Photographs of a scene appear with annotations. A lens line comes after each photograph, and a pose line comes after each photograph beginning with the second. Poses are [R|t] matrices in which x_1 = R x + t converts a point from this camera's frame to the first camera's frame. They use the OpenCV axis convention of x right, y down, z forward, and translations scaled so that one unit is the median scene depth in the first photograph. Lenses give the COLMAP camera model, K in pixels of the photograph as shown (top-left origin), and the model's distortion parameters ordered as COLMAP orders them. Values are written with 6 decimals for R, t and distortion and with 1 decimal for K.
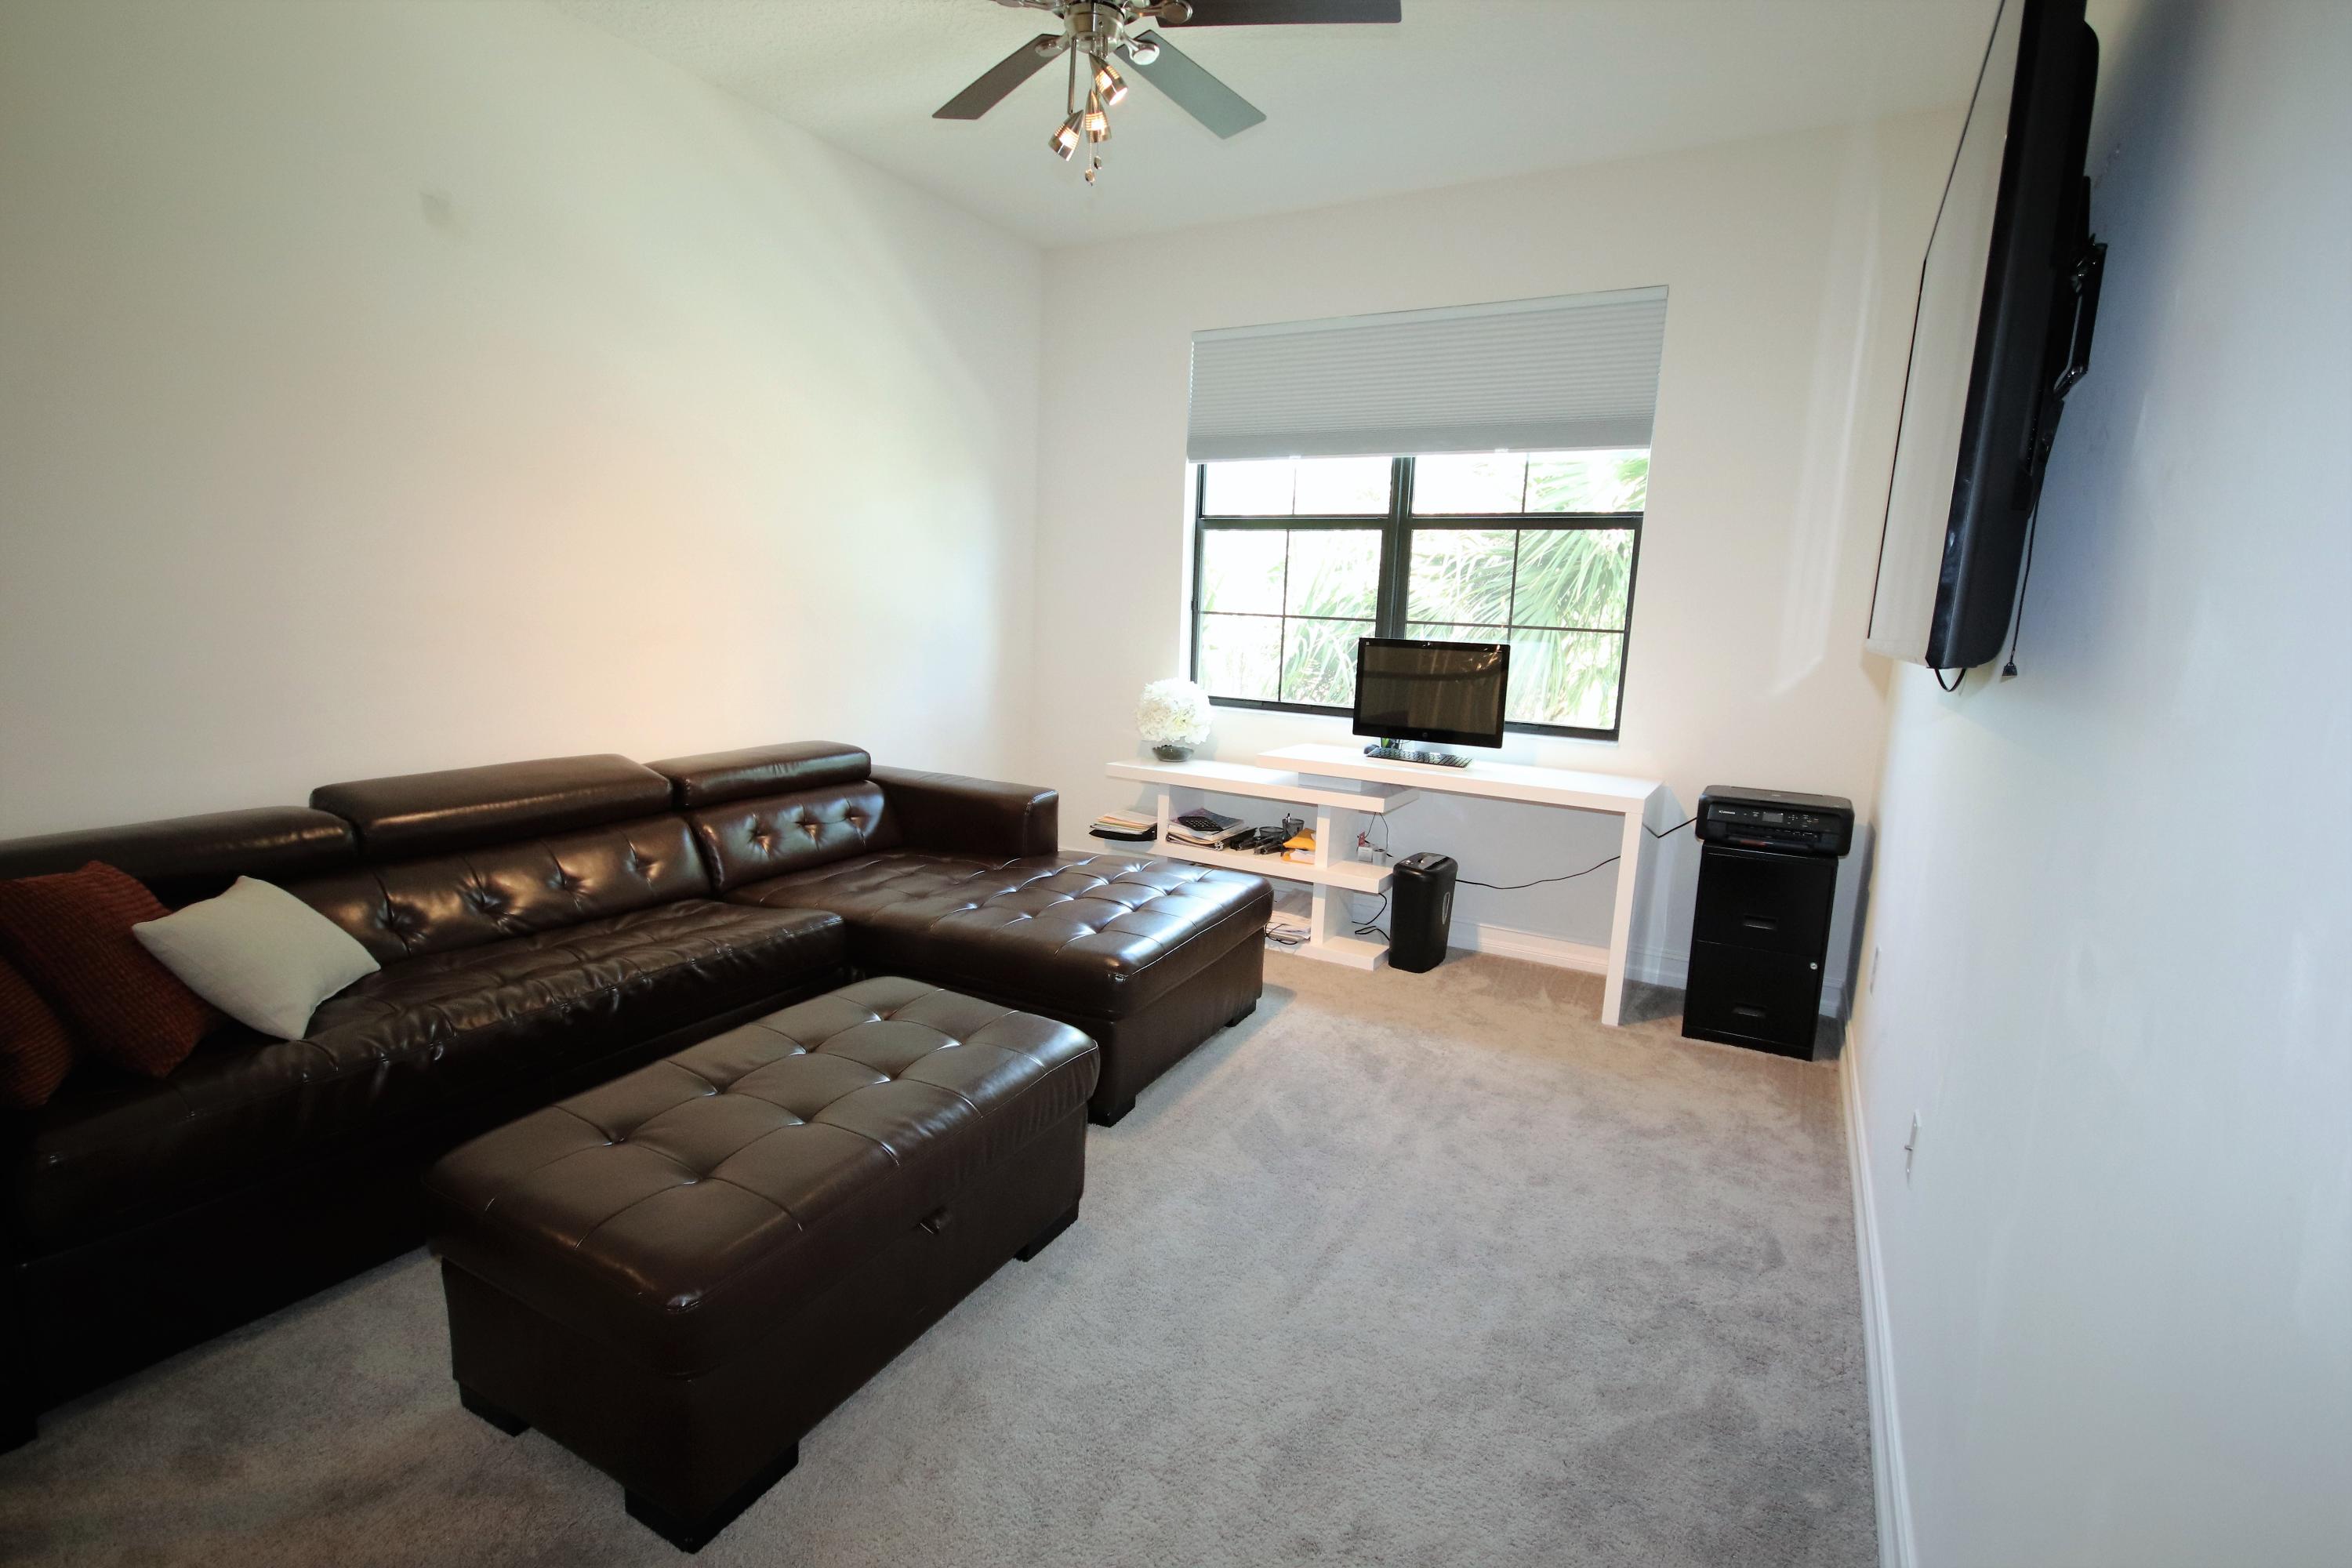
lens RADIAL K [[1087.4, 0, 1178.0], [0, 1087.4, 784.2], [0, 0, 1]] dist [0.003050, -0.006168]
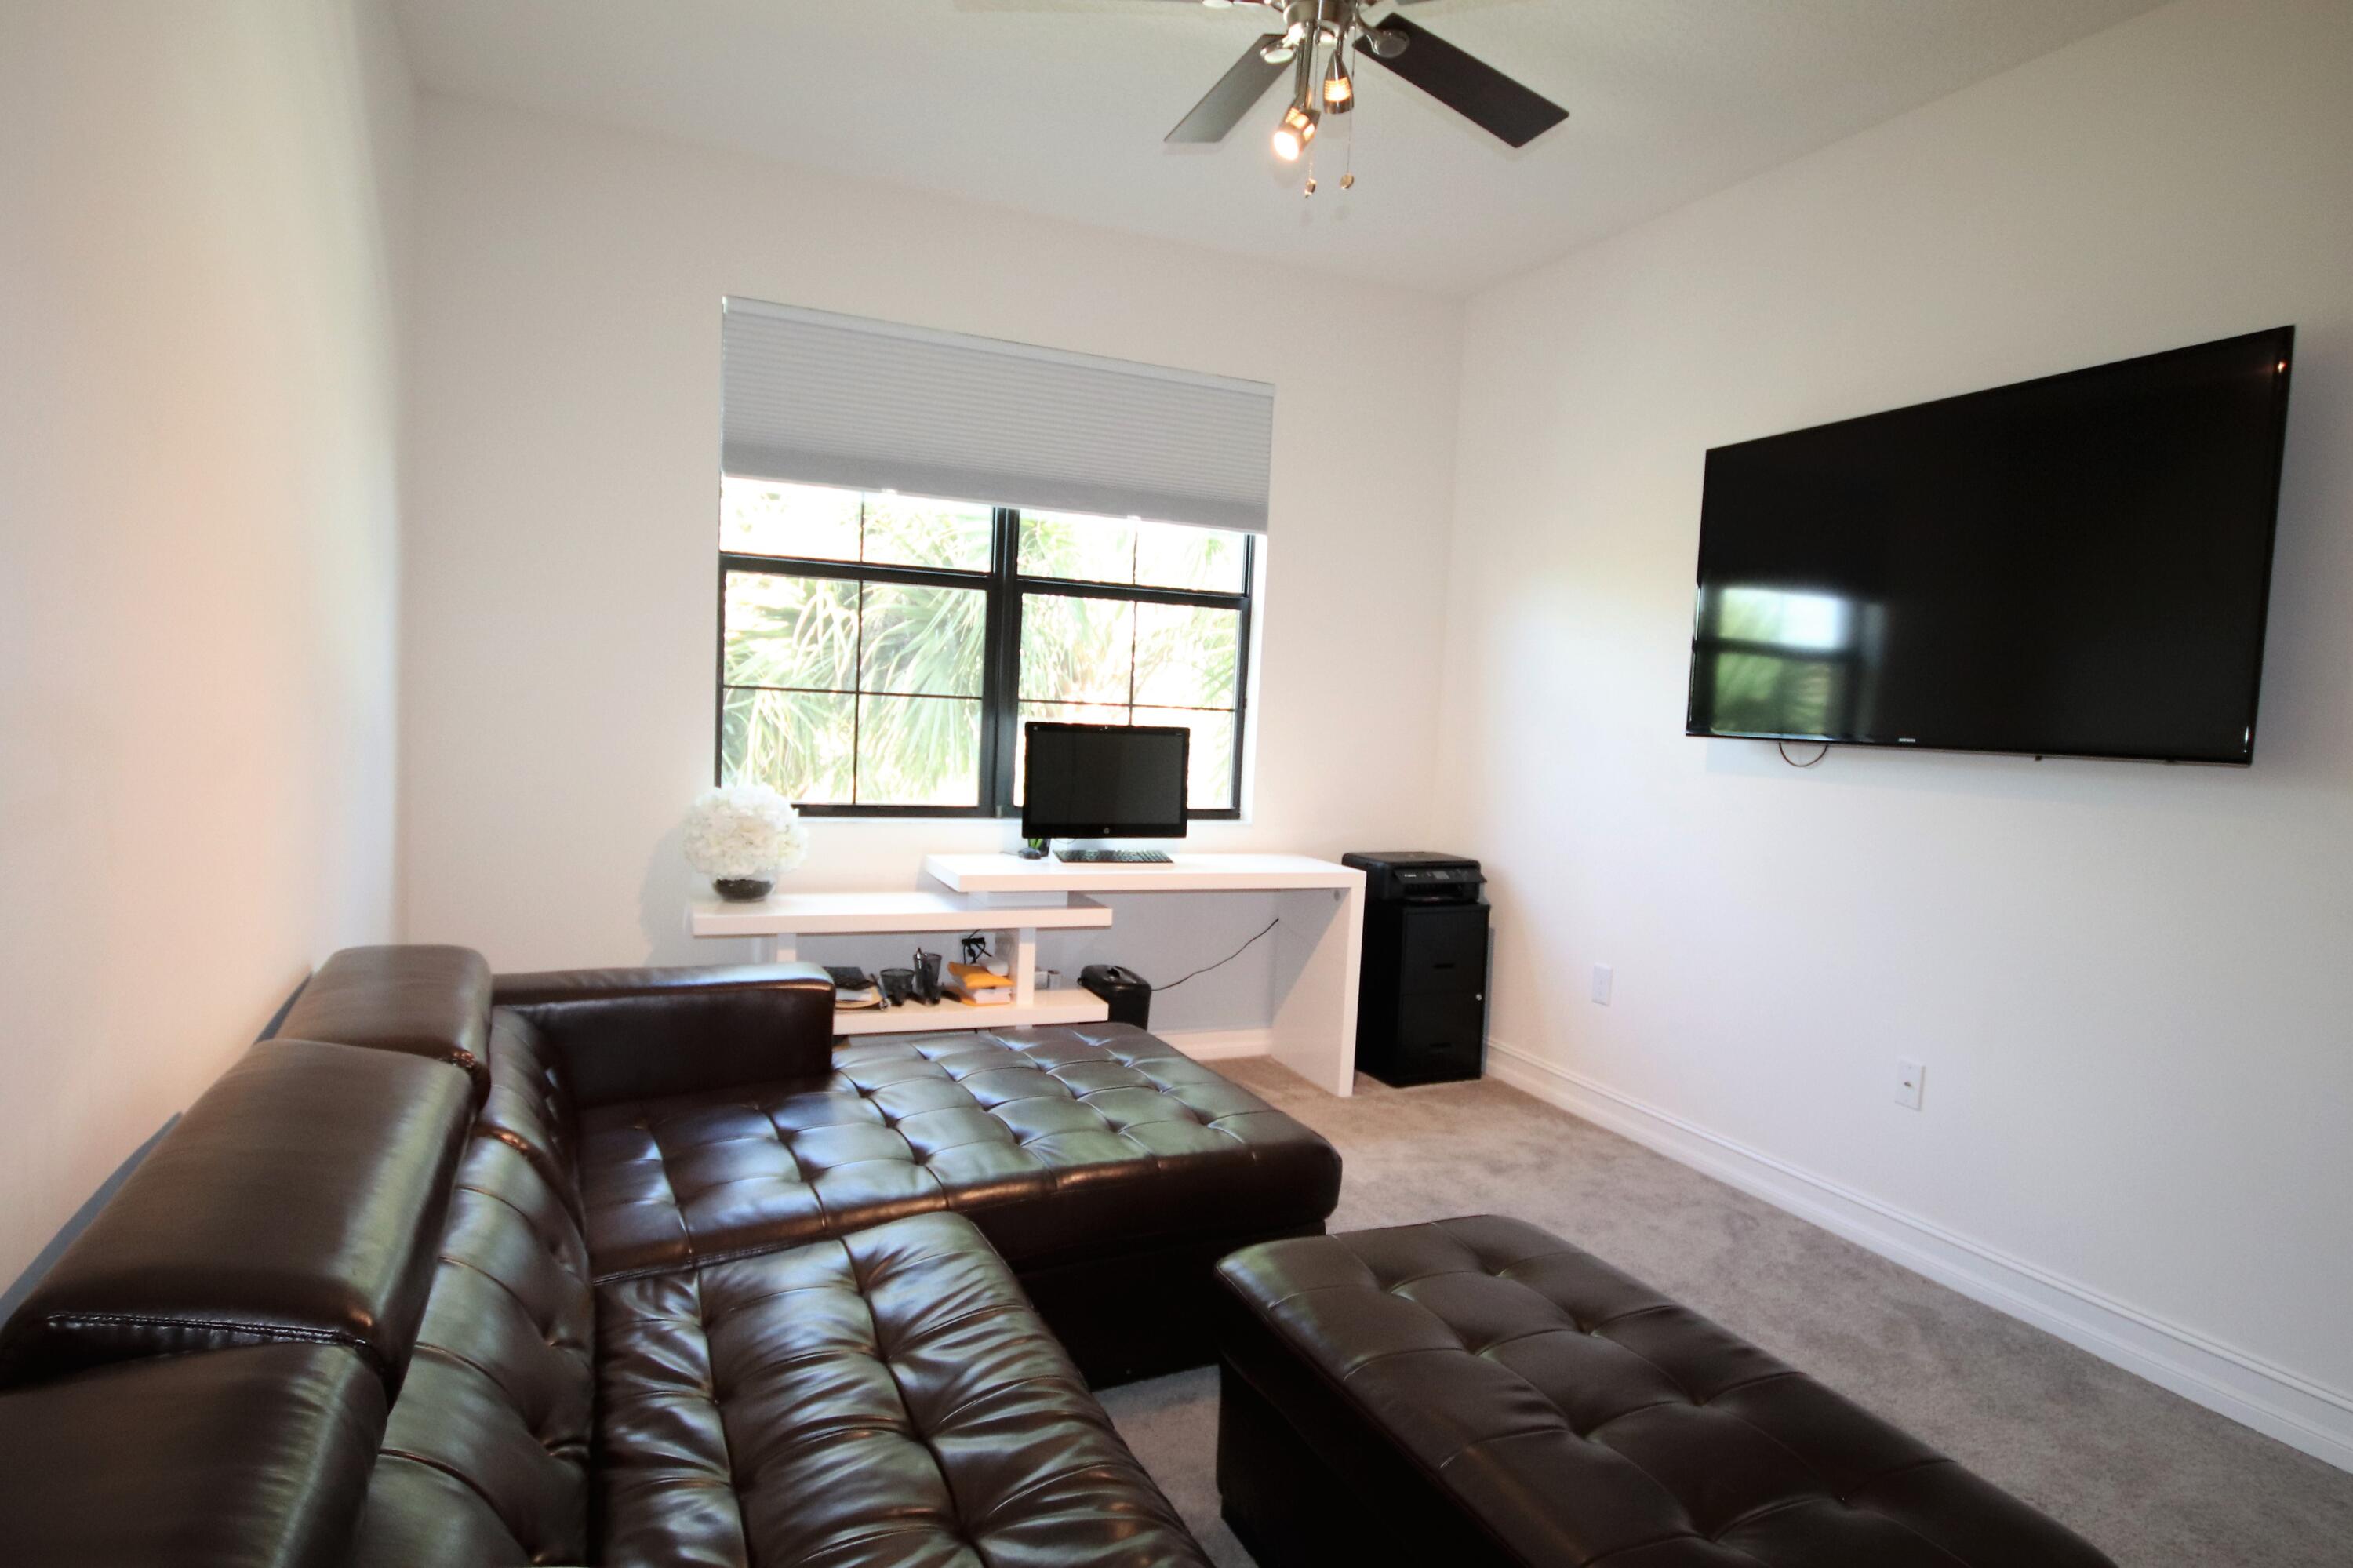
lens RADIAL K [[1299.8, 0, 1180.8], [0, 1299.8, 786.6], [0, 0, 1]] dist [-0.004301, 0.003668]
pose [[0.597272, -0.064009, 0.799480, -0.560610], [0.106254, 0.994339, 0.000231, -0.072782], [-0.794969, 0.084810, 0.600692, 0.311705]]
